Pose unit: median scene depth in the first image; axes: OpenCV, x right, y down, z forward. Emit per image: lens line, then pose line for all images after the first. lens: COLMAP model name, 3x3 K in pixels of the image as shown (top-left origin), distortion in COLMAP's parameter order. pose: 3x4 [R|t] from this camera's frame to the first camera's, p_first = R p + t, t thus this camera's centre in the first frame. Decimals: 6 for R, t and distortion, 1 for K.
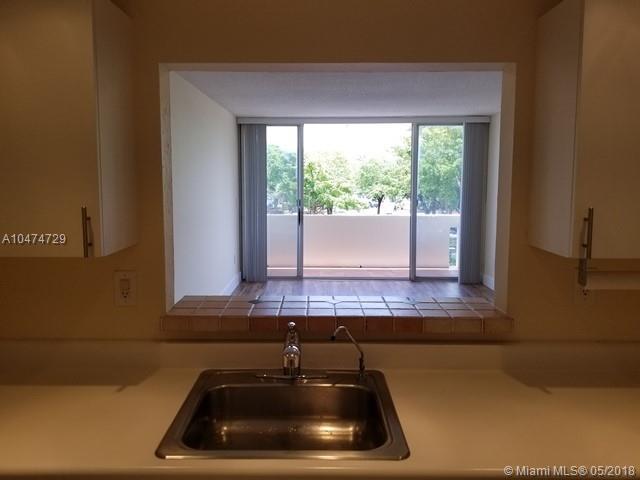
lens RADIAL K [[496.7, 0, 320.0], [0, 496.7, 240.0], [0, 0, 1]] dist [0.031744, -0.000842]
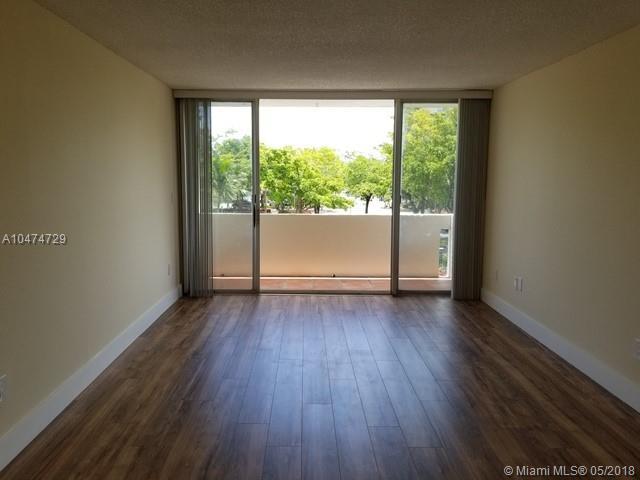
lens RADIAL K [[493.1, 0, 320.0], [0, 493.1, 240.0], [0, 0, 1]] dist [0.086408, -0.000045]
pose [[0.999797, 0.002865, 0.019945, 0.046681], [-0.002922, 0.999992, 0.002846, -0.010089], [-0.019937, -0.002903, 0.999797, 0.187380]]
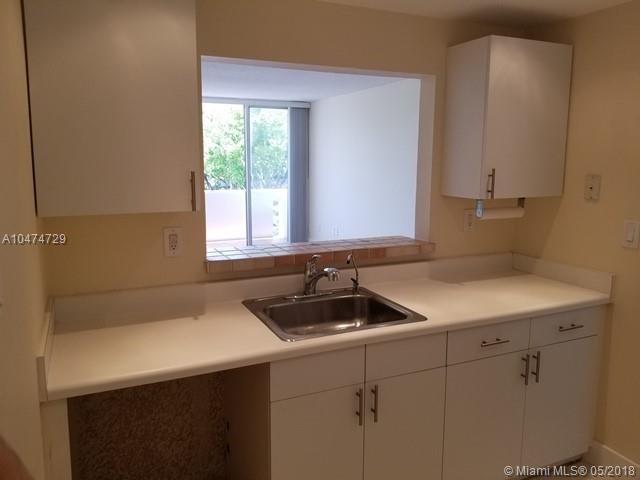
lens RADIAL K [[496.7, 0, 320.0], [0, 496.7, 240.0], [0, 0, 1]] dist [0.031744, -0.000842]
pose [[0.903967, -0.067699, 0.422210, -0.133268], [0.051100, 0.997415, 0.050522, 0.011472], [-0.424539, -0.024096, 0.905089, -0.055398]]
